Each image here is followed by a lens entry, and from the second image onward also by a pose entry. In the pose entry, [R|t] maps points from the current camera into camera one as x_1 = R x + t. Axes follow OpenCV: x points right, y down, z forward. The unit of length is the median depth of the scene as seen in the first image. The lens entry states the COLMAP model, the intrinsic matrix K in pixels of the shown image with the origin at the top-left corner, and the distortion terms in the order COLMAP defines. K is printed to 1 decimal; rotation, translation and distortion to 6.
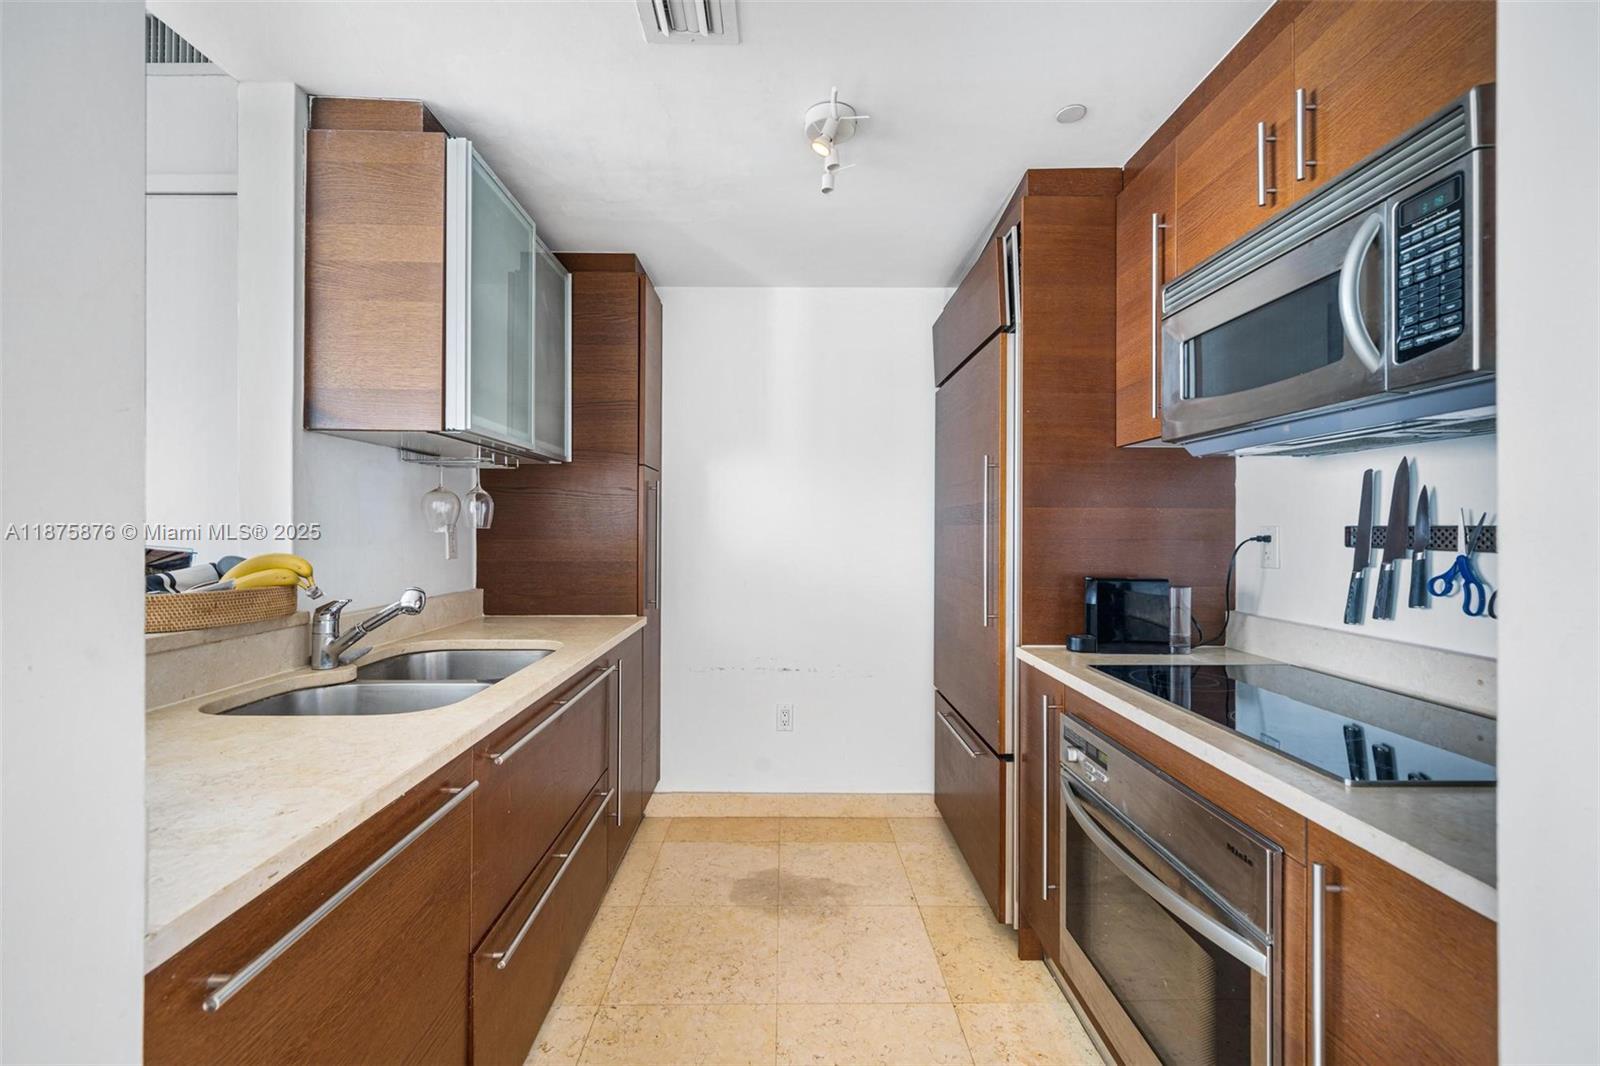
lens RADIAL K [[696.3, 0, 799.7], [0, 696.3, 530.6], [0, 0, 1]] dist [-0.000769, 0.001209]
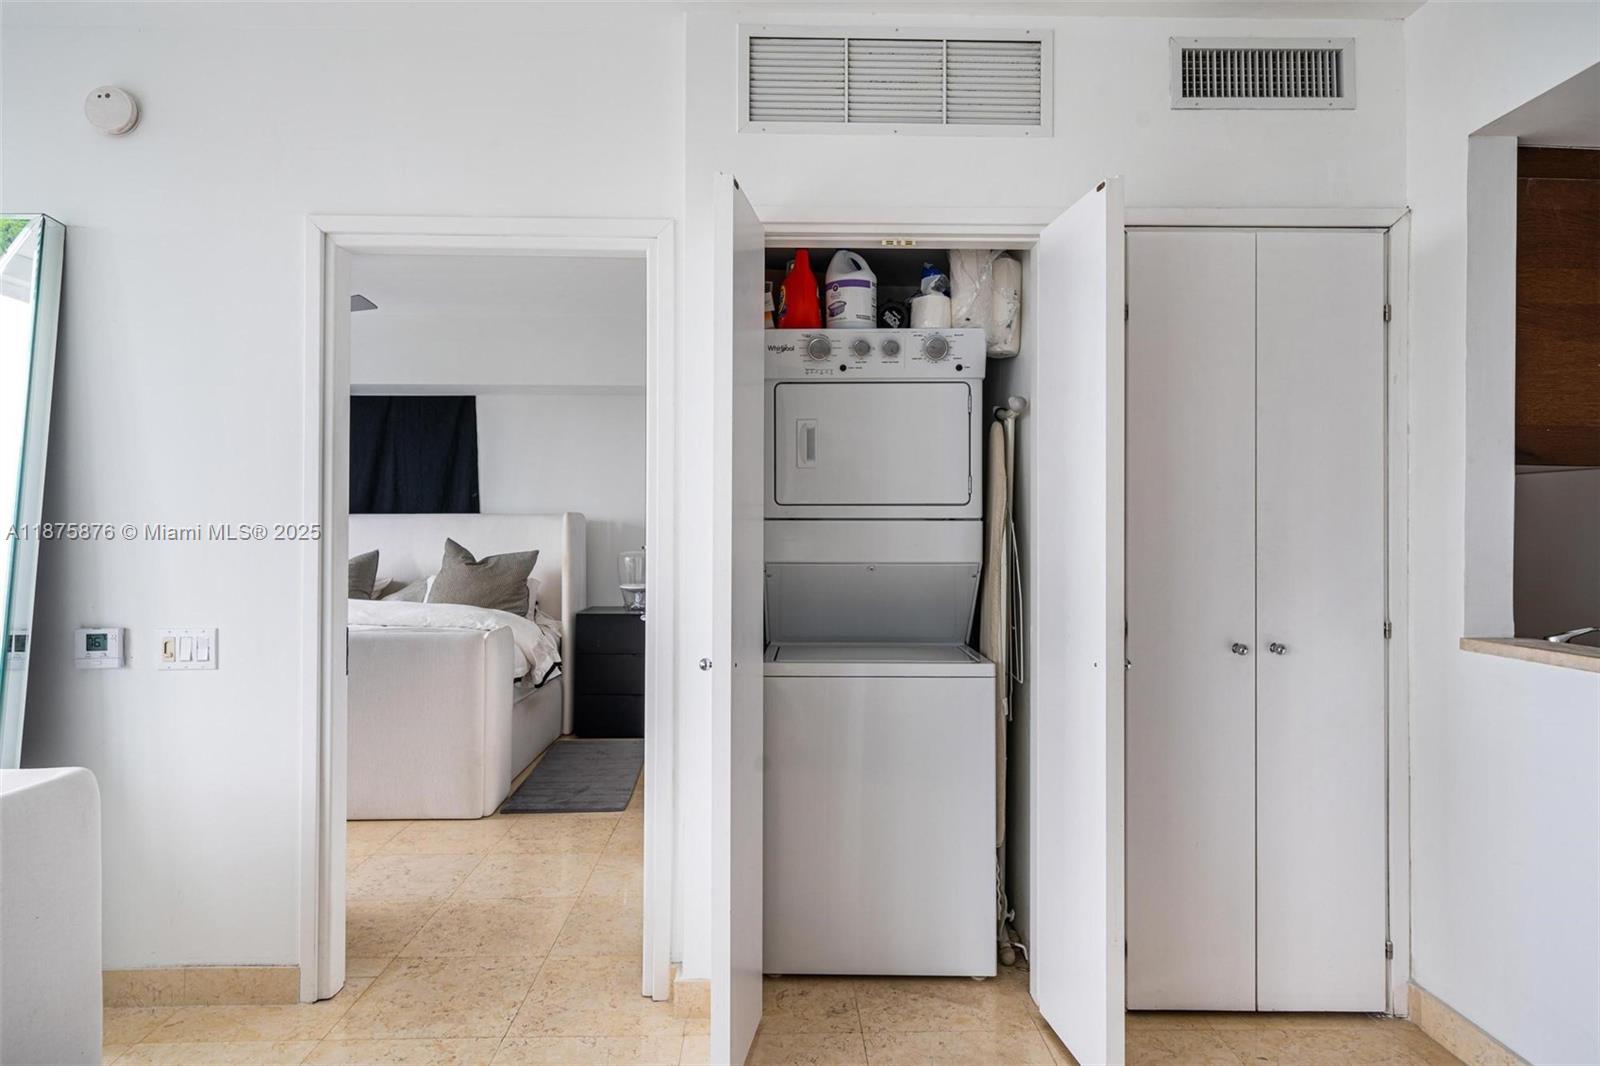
lens RADIAL K [[922.1, 0, 797.8], [0, 922.1, 524.4], [0, 0, 1]] dist [-0.001139, -0.000590]
pose [[0.999919, 0.000898, 0.012723, -1.786712], [-0.000837, 0.999988, -0.004801, -0.047886], [-0.012727, 0.004790, 0.999908, -0.364956]]
